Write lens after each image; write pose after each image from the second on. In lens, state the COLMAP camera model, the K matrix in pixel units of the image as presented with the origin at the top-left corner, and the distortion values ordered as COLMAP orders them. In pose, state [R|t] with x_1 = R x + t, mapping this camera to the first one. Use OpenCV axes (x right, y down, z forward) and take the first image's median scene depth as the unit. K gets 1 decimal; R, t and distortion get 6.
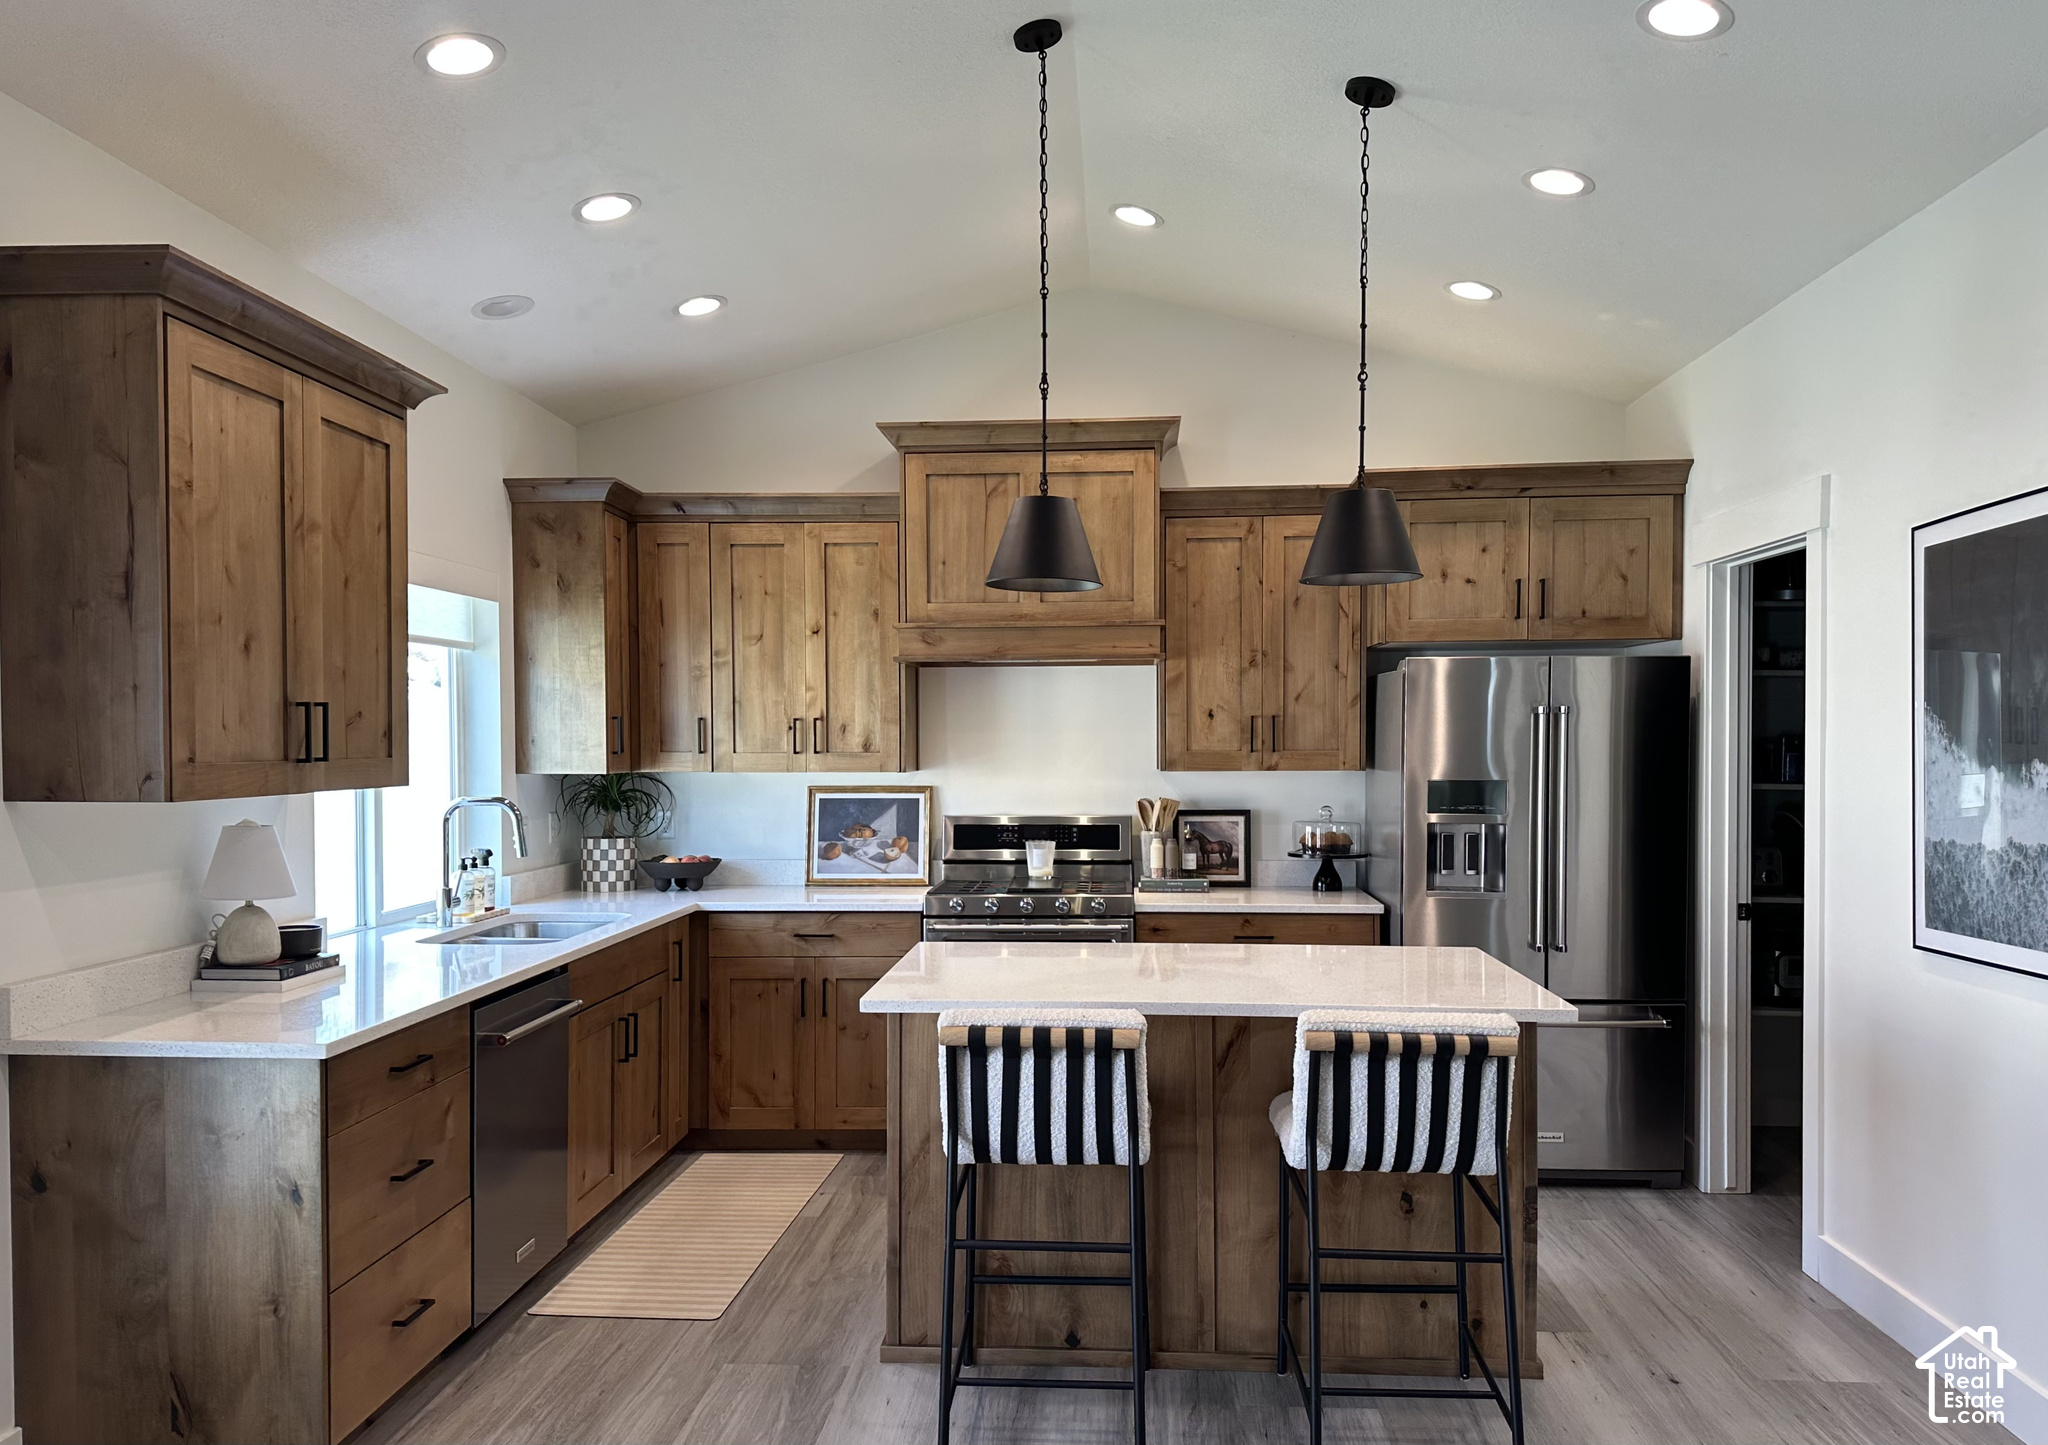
lens RADIAL K [[1504.8, 0, 1026.7], [0, 1504.8, 766.5], [0, 0, 1]] dist [0.194955, -0.240285]
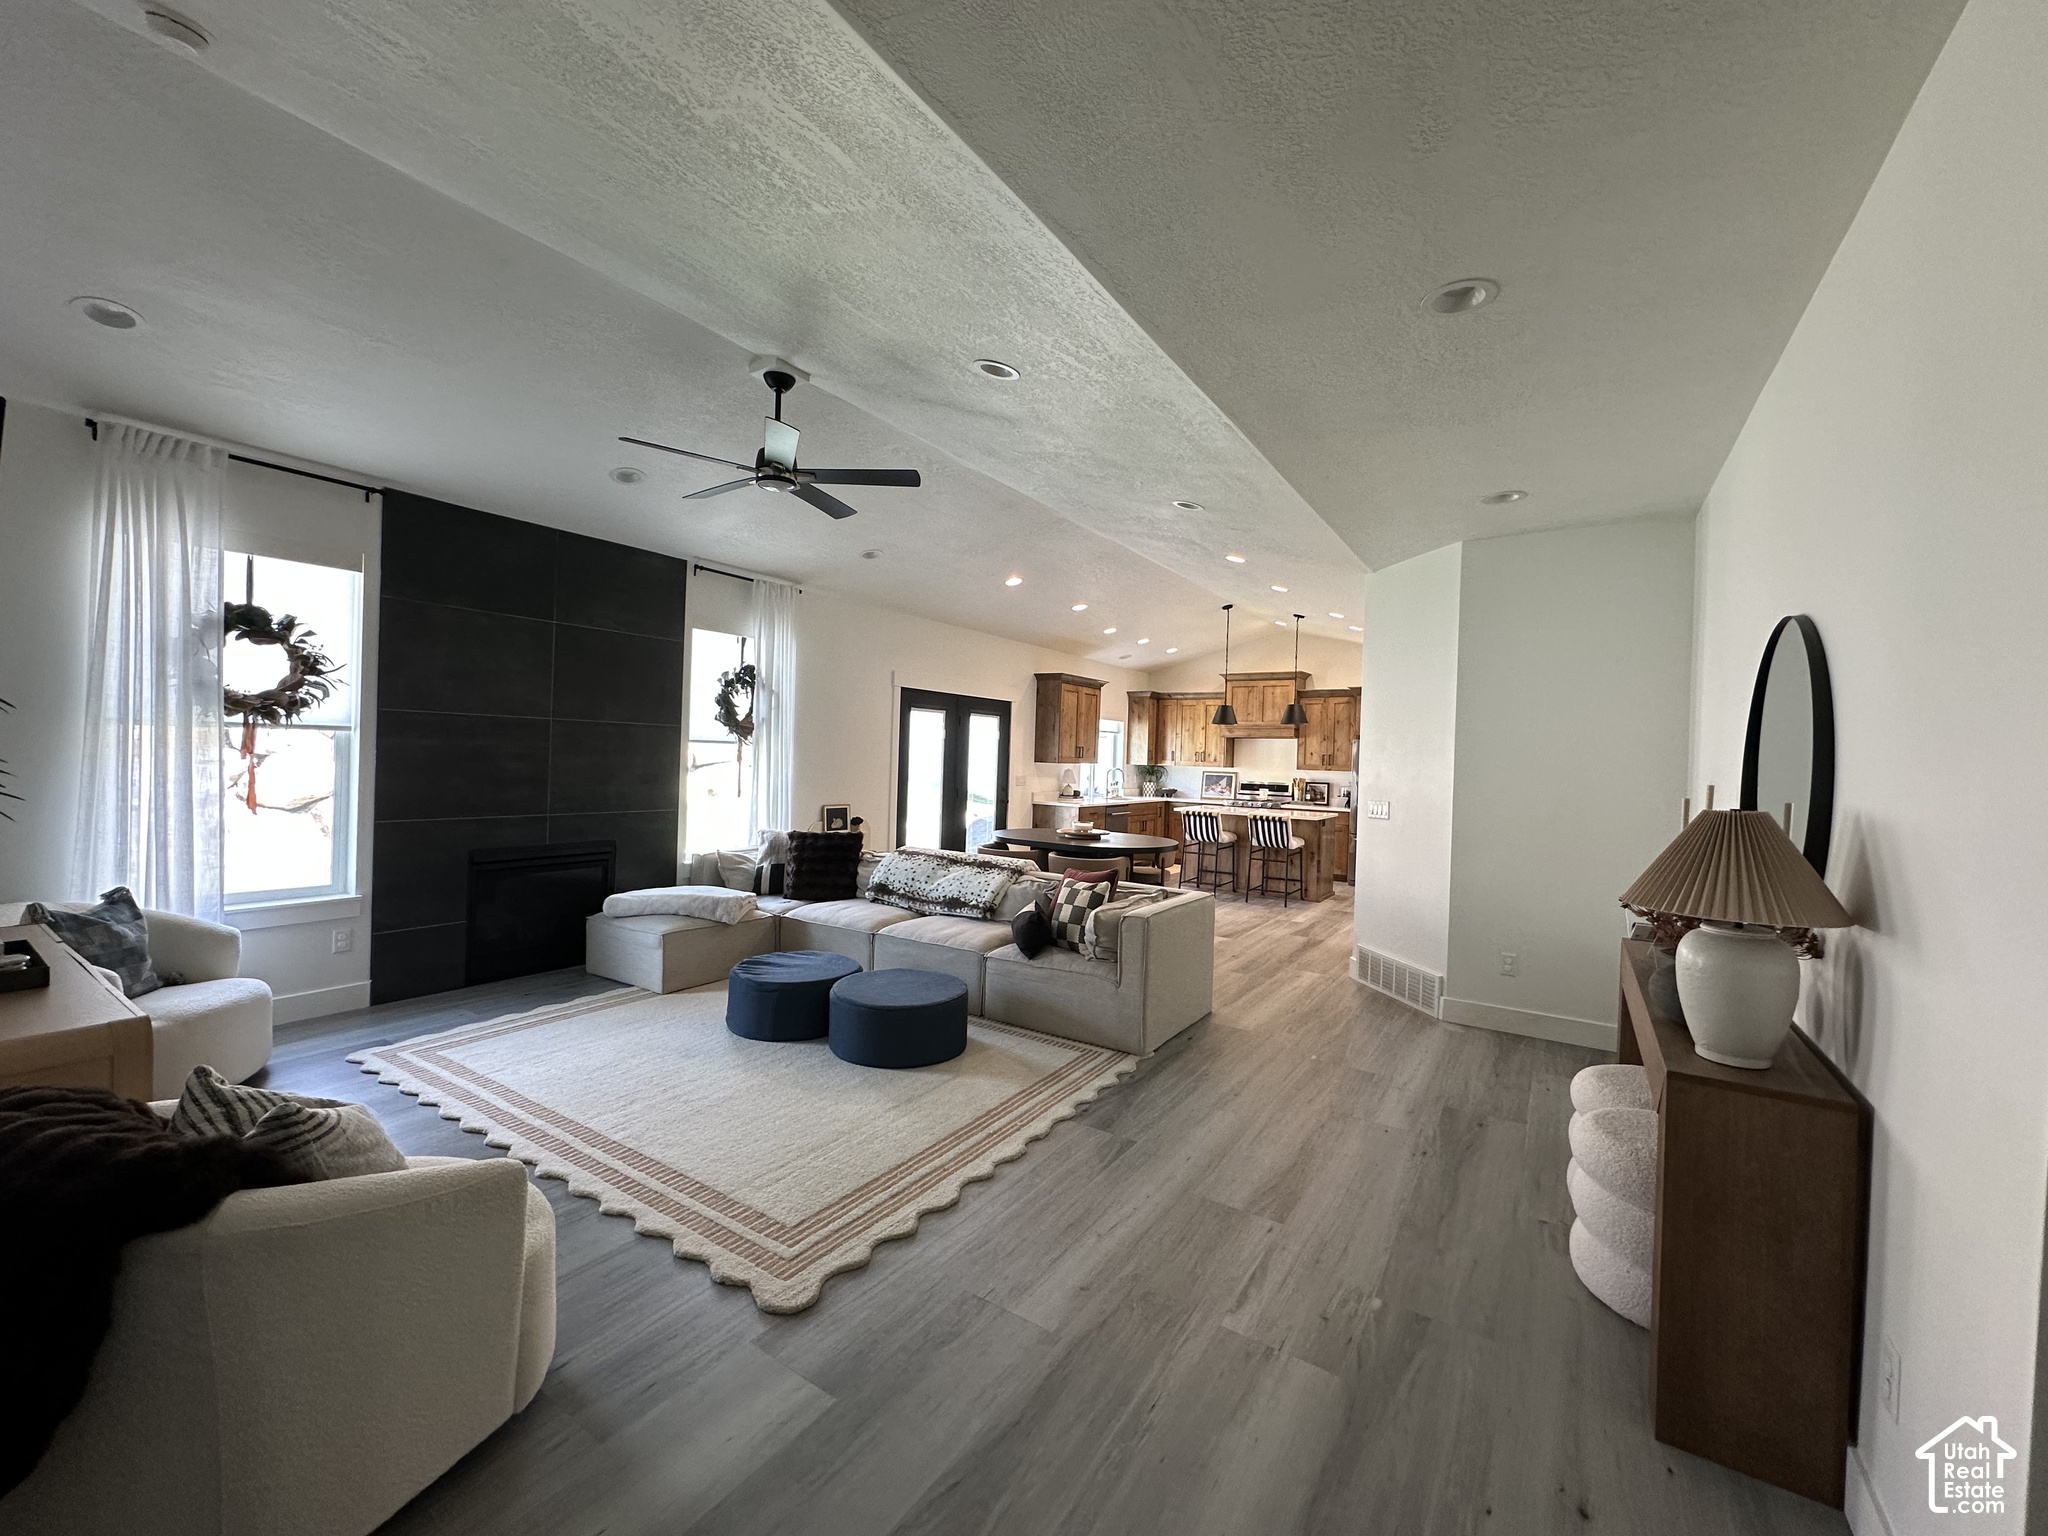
lens RADIAL K [[823.1, 0, 1024.0], [0, 823.1, 768.0], [0, 0, 1]] dist [-0.000041, -0.000002]
pose [[0.870430, 0.037023, -0.490897, 0.479656], [-0.040683, 0.999167, 0.003219, 0.018468], [0.490608, 0.017169, 0.871212, -0.982945]]
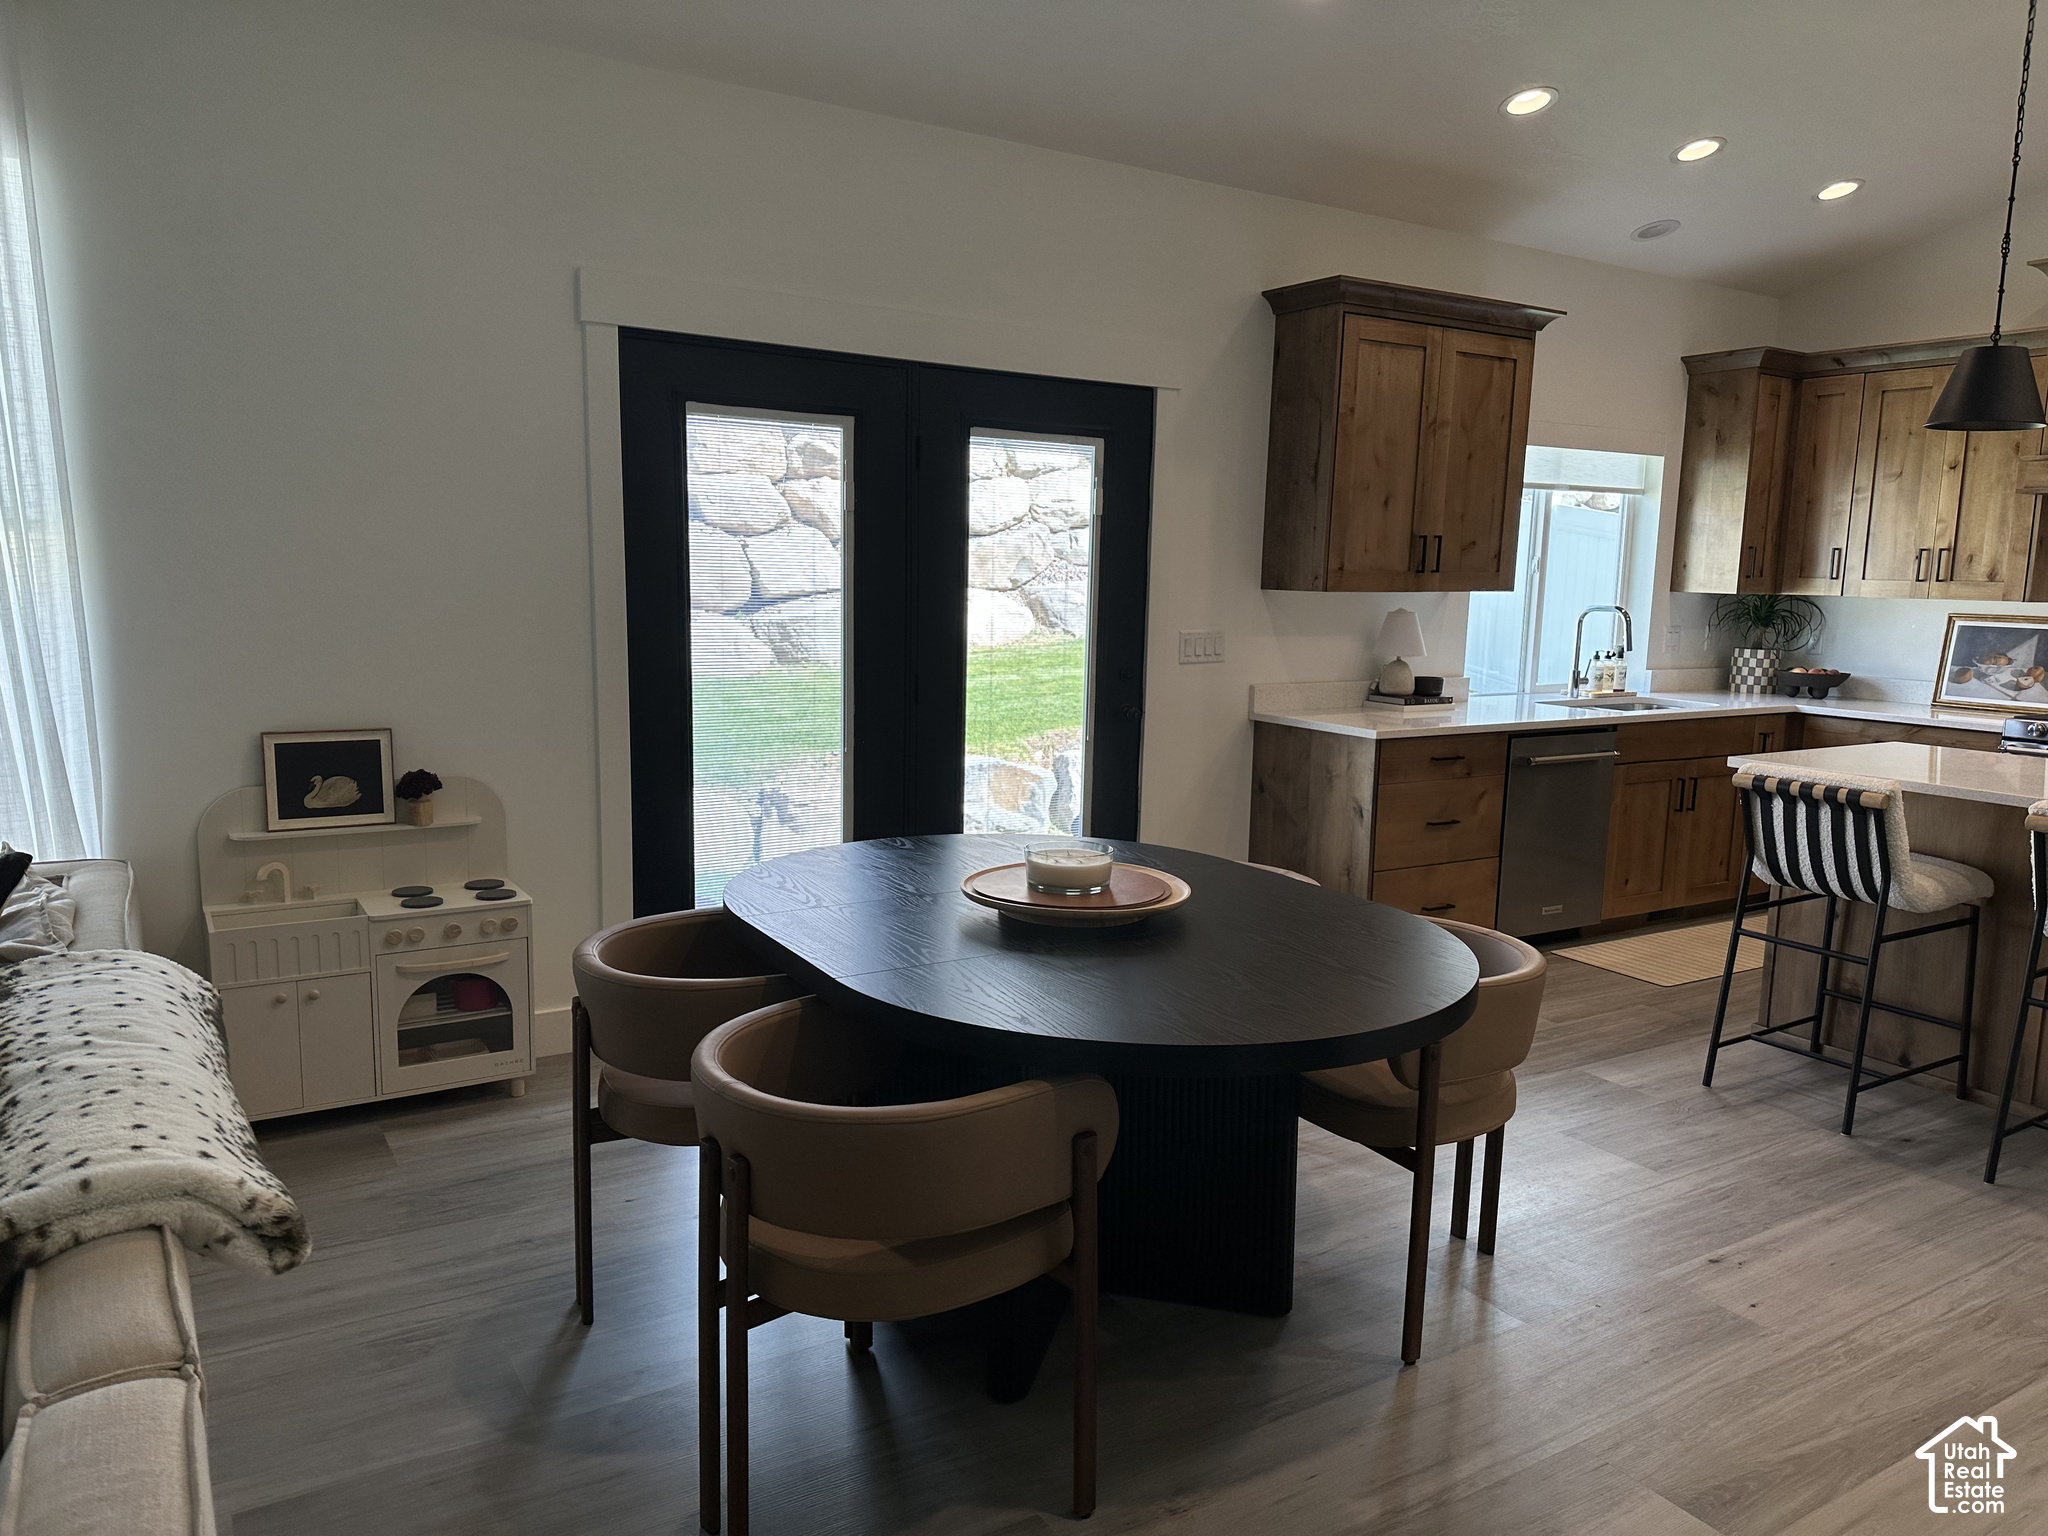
lens RADIAL K [[1450.4, 0, 1025.5], [0, 1450.4, 800.1], [0, 0, 1]] dist [0.004070, -0.004230]
pose [[0.586023, 0.144363, -0.797331, 0.335661], [-0.033335, 0.987464, 0.154287, 0.007214], [0.809608, -0.063837, 0.583489, -0.151948]]
